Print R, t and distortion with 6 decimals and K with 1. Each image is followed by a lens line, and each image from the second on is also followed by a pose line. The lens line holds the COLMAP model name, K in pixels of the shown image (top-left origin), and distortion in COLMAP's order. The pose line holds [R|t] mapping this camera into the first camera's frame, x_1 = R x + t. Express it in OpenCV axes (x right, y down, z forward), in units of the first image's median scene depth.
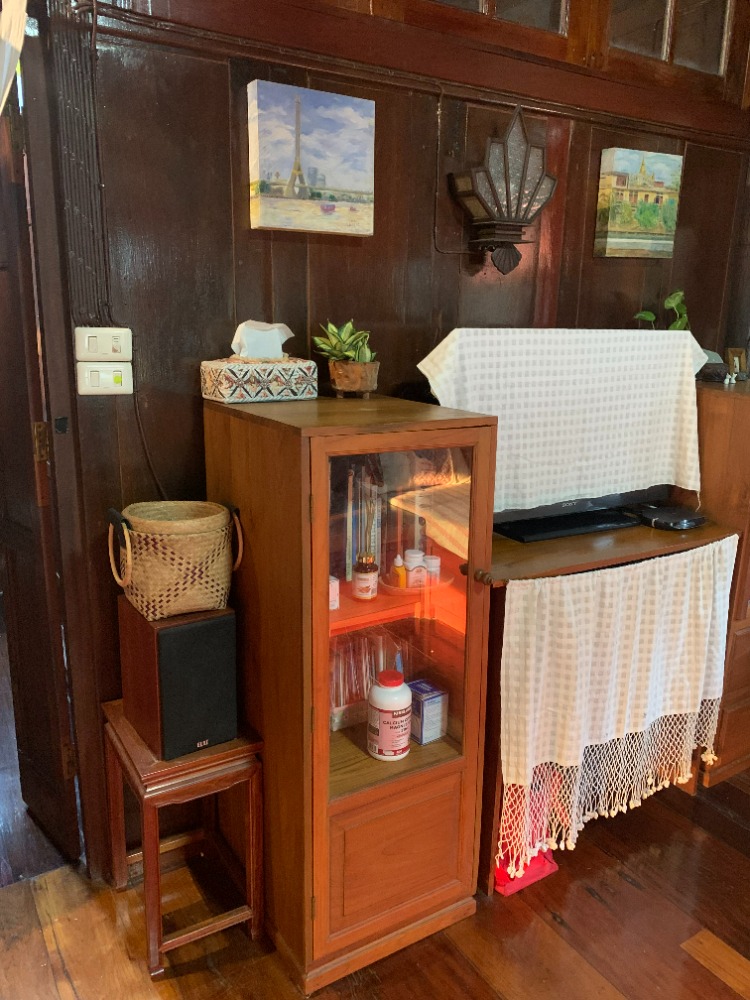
lens RADIAL K [[762.8, 0, 375.5], [0, 762.8, 501.7], [0, 0, 1]] dist [0.029919, -0.036326]
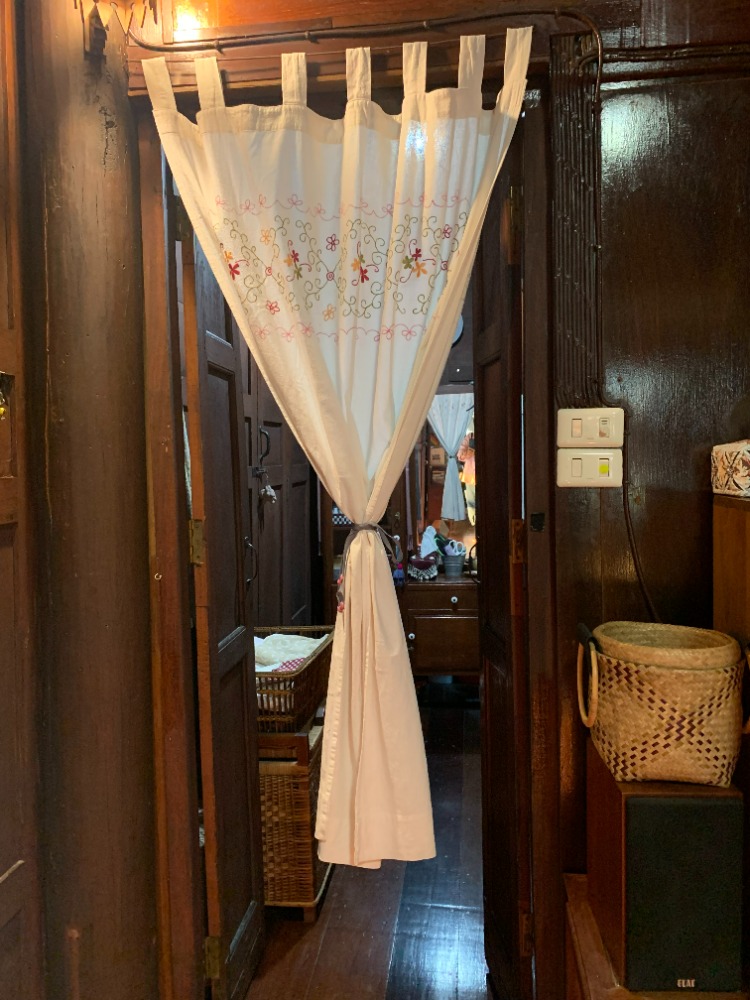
lens RADIAL K [[762.8, 0, 384.9], [0, 762.8, 493.1], [0, 0, 1]] dist [0.029919, -0.036326]
pose [[0.783906, -0.003275, -0.620870, -0.008372], [-0.114390, 0.982106, -0.149607, 0.018528], [0.610251, 0.188299, 0.769505, 0.235925]]
